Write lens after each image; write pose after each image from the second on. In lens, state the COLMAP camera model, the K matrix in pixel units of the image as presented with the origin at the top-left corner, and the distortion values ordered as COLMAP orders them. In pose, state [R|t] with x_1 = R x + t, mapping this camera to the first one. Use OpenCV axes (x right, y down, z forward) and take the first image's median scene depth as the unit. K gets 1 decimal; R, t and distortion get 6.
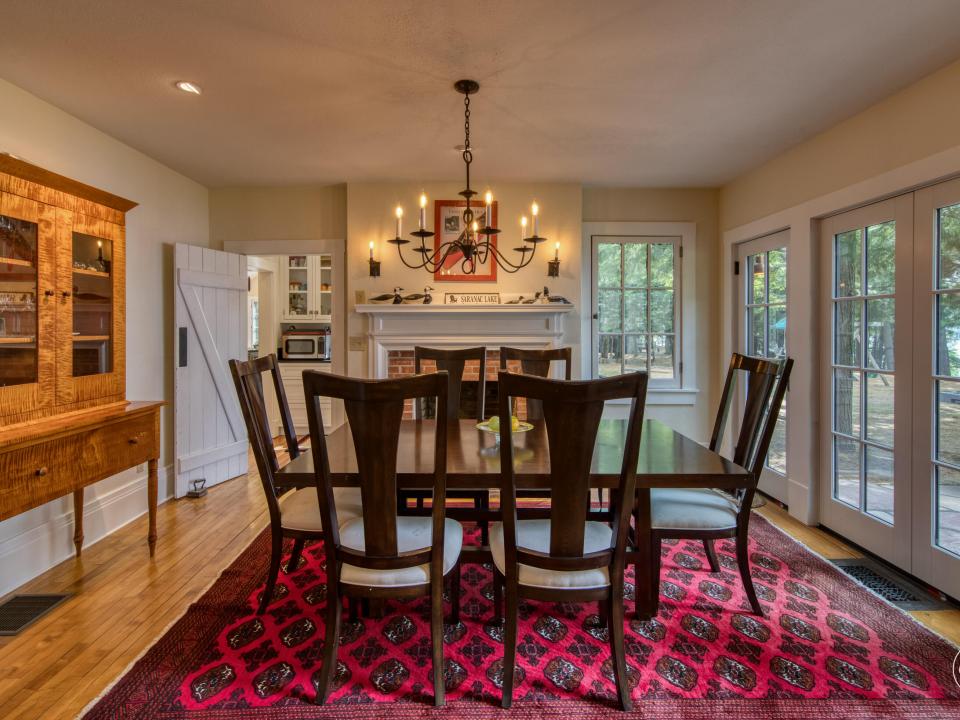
lens RADIAL K [[483.6, 0, 480.0], [0, 483.6, 360.0], [0, 0, 1]] dist [0.002137, -0.000252]
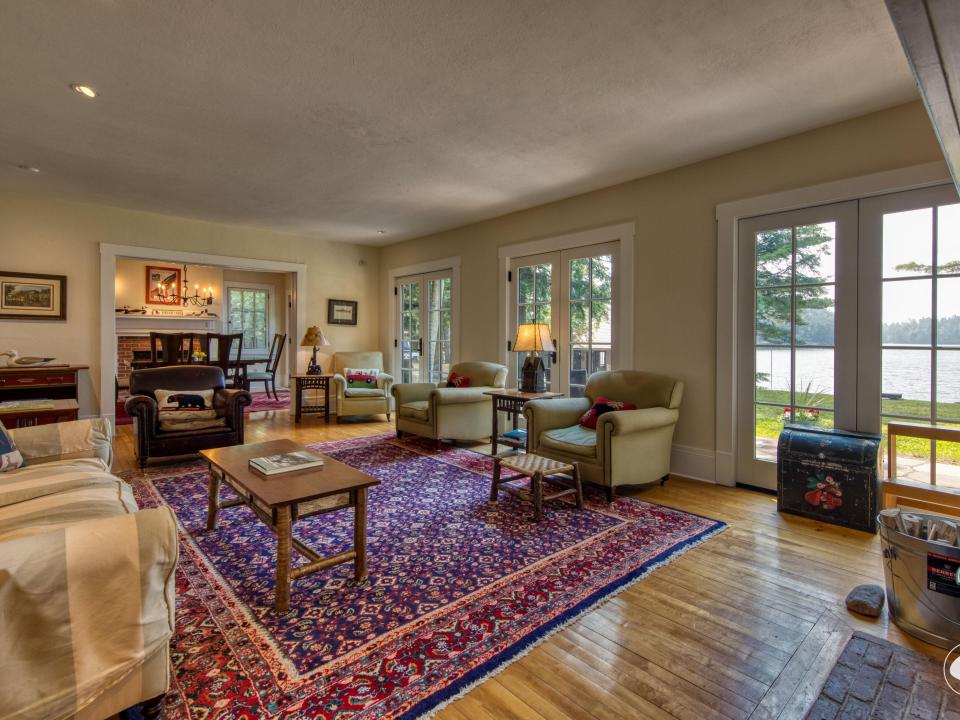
lens RADIAL K [[483.6, 0, 480.0], [0, 483.6, 360.0], [0, 0, 1]] dist [0.002137, -0.000252]
pose [[0.758476, -0.022472, 0.651313, -0.374509], [0.036847, 0.999285, -0.008431, 0.156512], [-0.650658, 0.030394, 0.758762, -1.556296]]
